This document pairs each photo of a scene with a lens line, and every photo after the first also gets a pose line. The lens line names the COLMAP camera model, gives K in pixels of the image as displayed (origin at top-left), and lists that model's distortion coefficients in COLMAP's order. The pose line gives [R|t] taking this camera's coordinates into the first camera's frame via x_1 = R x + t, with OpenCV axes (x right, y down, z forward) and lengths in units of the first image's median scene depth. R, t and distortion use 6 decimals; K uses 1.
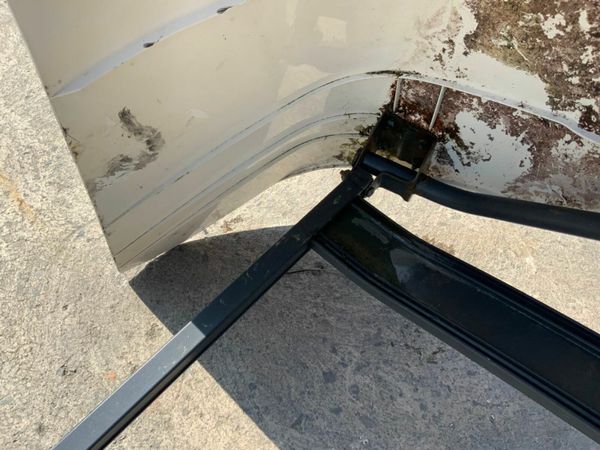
lens RADIAL K [[497.7, 0, 300.0], [0, 497.7, 225.0], [0, 0, 1]] dist [0.078921, -0.162133]
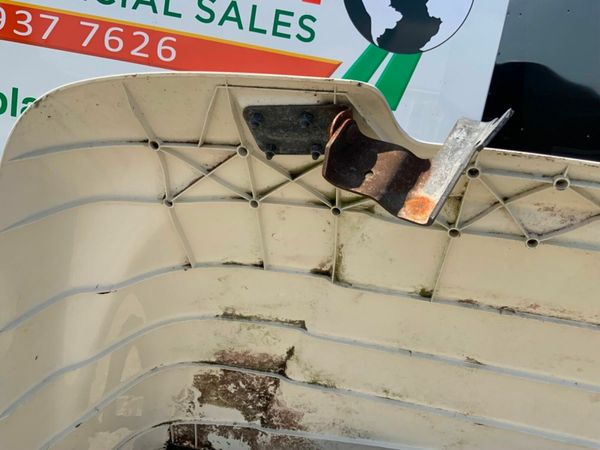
lens RADIAL K [[497.7, 0, 300.0], [0, 497.7, 225.0], [0, 0, 1]] dist [0.078921, -0.162133]
pose [[0.890100, -0.114218, 0.441222, -0.111480], [0.341914, 0.807457, -0.480737, 0.162977], [-0.301359, 0.578764, 0.757770, -0.989521]]
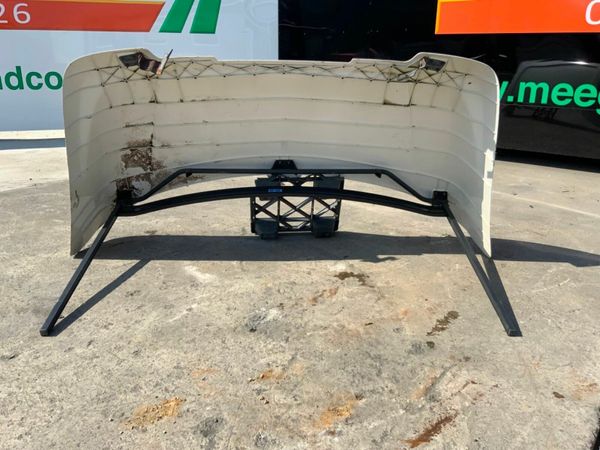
lens RADIAL K [[497.7, 0, 300.0], [0, 497.7, 225.0], [0, 0, 1]] dist [0.078921, -0.162133]
pose [[0.720628, -0.374898, 0.583221, -1.616172], [0.601533, 0.756358, -0.257063, 2.500319], [-0.344751, 0.536073, 0.770566, -3.328019]]
